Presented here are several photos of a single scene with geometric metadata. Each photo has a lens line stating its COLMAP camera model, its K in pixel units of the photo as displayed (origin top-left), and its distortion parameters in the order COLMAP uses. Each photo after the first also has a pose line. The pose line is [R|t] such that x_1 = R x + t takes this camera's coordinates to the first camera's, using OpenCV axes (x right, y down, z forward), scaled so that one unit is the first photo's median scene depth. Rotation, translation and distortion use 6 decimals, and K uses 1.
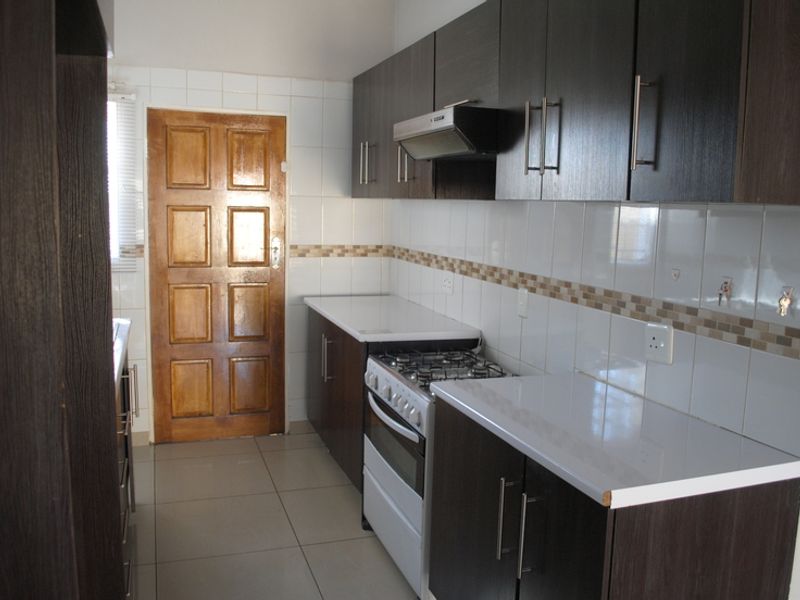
lens RADIAL K [[712.0, 0, 404.6], [0, 712.0, 301.3], [0, 0, 1]] dist [-0.064483, -0.019057]
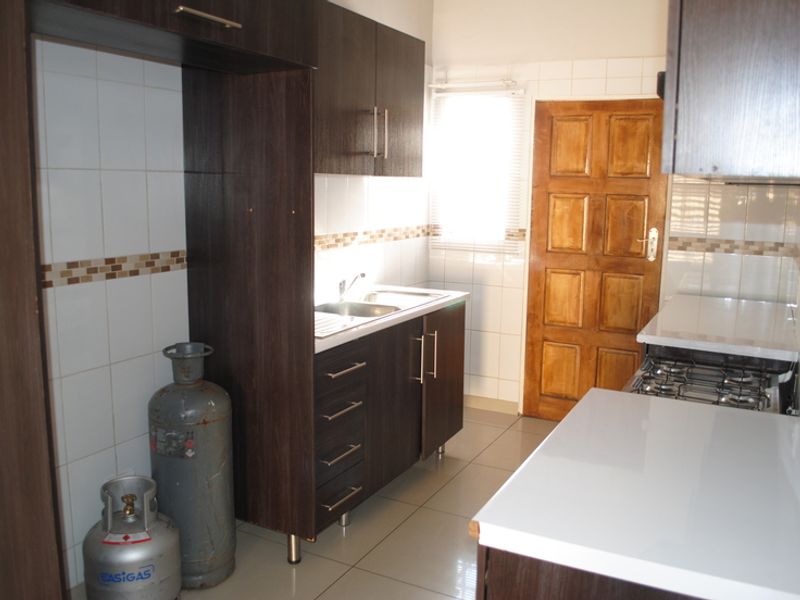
lens RADIAL K [[712.0, 0, 403.1], [0, 712.0, 296.7], [0, 0, 1]] dist [-0.064483, -0.019057]
pose [[0.674973, 0.103863, -0.730495, 0.292253], [-0.101387, 0.993707, 0.047606, -0.009905], [0.730843, 0.041930, 0.681256, 0.125017]]
